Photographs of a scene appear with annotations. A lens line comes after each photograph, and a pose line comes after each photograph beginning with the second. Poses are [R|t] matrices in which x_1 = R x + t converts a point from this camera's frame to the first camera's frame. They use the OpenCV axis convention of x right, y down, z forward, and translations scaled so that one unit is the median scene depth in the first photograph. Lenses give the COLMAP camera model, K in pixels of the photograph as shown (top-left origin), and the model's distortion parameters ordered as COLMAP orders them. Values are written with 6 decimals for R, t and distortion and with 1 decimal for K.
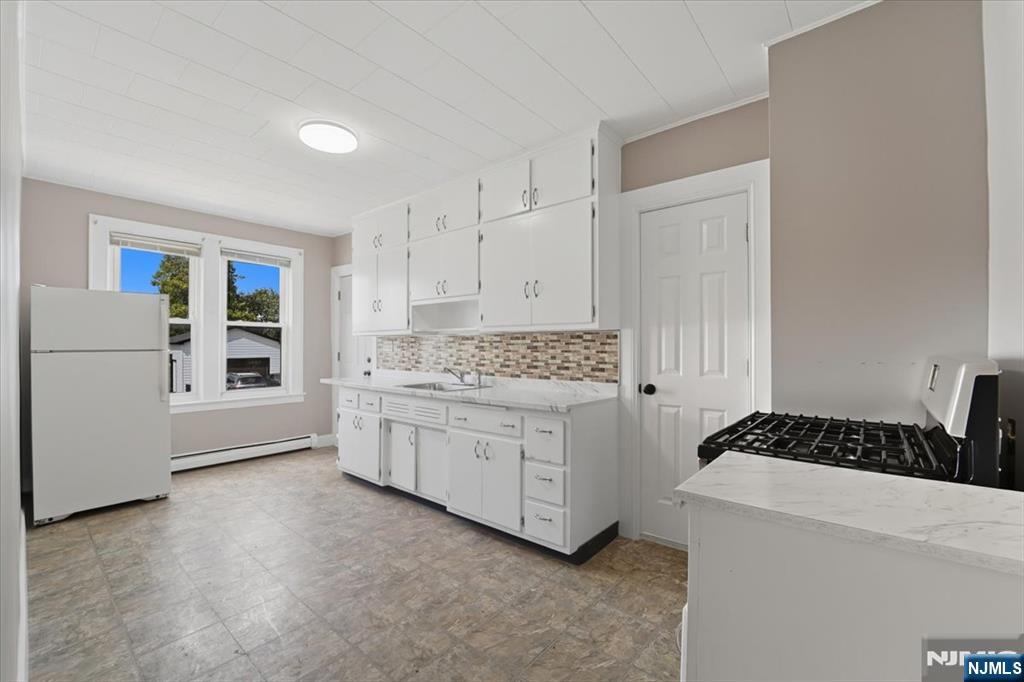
lens RADIAL K [[421.0, 0, 505.3], [0, 421.0, 354.1], [0, 0, 1]] dist [-0.022300, 0.000381]
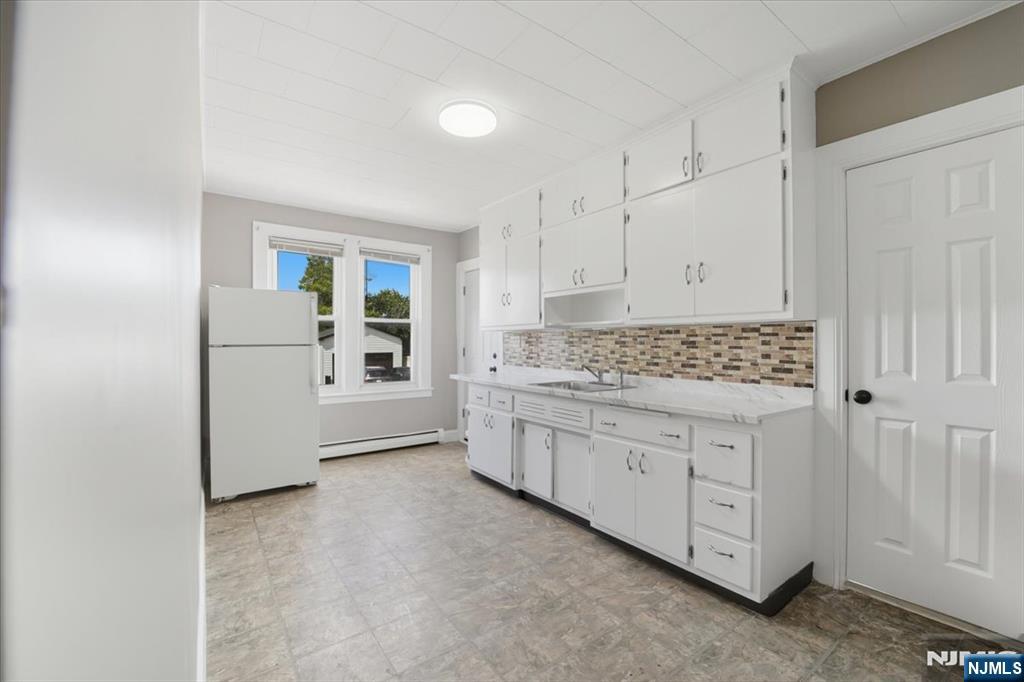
lens RADIAL K [[421.0, 0, 505.3], [0, 421.0, 354.1], [0, 0, 1]] dist [-0.022300, 0.000381]
pose [[0.969691, 0.007440, -0.244220, -0.097790], [-0.005306, 0.999942, 0.009395, 0.001203], [0.244276, -0.007815, 0.969674, 0.093712]]
